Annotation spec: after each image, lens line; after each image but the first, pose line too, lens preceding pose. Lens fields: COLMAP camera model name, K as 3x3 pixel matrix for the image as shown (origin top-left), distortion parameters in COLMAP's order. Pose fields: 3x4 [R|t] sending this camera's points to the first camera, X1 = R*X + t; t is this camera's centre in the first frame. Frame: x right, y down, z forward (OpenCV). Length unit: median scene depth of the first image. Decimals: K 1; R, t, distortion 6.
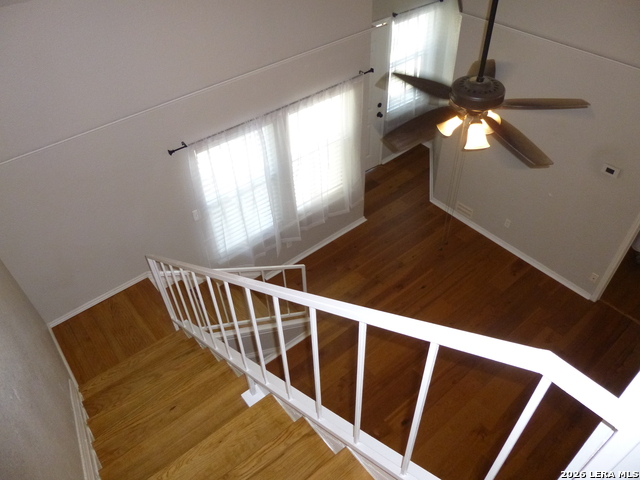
lens RADIAL K [[465.4, 0, 320.0], [0, 465.4, 240.0], [0, 0, 1]] dist [-0.050517, 0.001605]
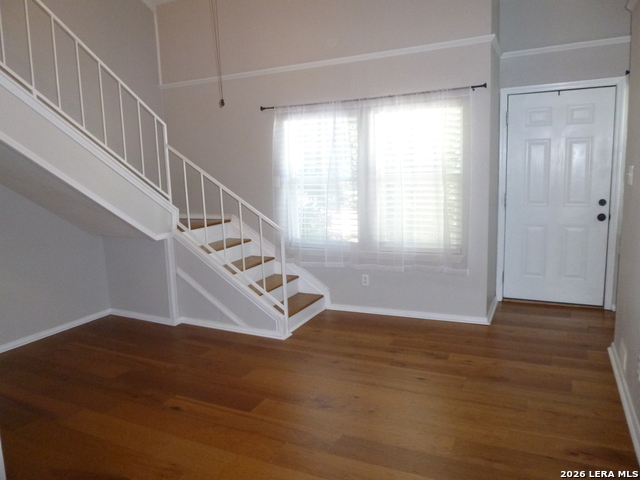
lens RADIAL K [[477.2, 0, 321.2], [0, 477.2, 243.3], [0, 0, 1]] dist [-0.073520, 0.055990]
pose [[0.429828, 0.164020, -0.887888, 0.741529], [-0.613301, 0.774734, -0.153783, 0.152324], [0.662654, 0.610642, 0.433596, 0.585812]]
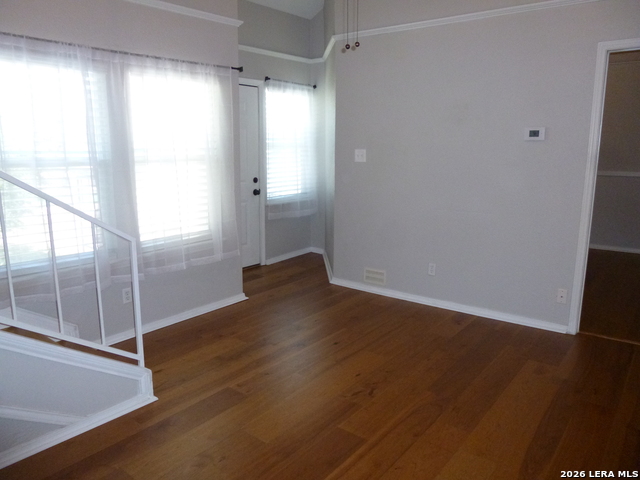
lens RADIAL K [[477.2, 0, 321.2], [0, 477.2, 243.3], [0, 0, 1]] dist [-0.073520, 0.055990]
pose [[0.973481, -0.002666, 0.228754, 0.053648], [0.125743, 0.841574, -0.525302, 0.359436], [-0.191113, 0.540136, 0.819591, 0.413519]]
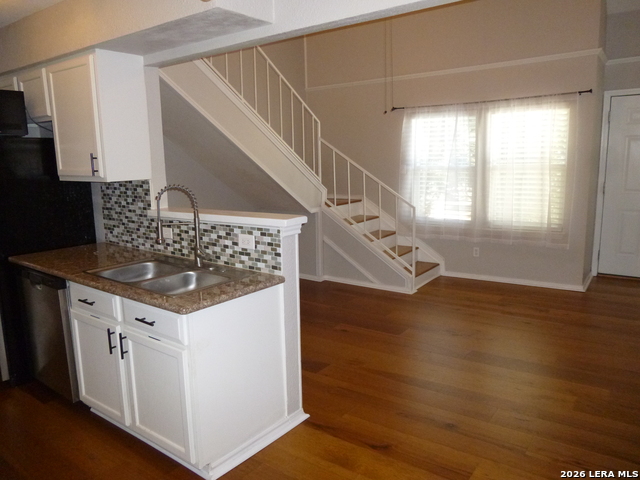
lens RADIAL K [[477.2, 0, 321.2], [0, 477.2, 243.3], [0, 0, 1]] dist [-0.073520, 0.055990]
pose [[0.268523, 0.198926, -0.942509, 0.919497], [-0.656793, 0.753548, -0.028078, 0.272875], [0.704640, 0.626574, 0.332998, 0.443119]]
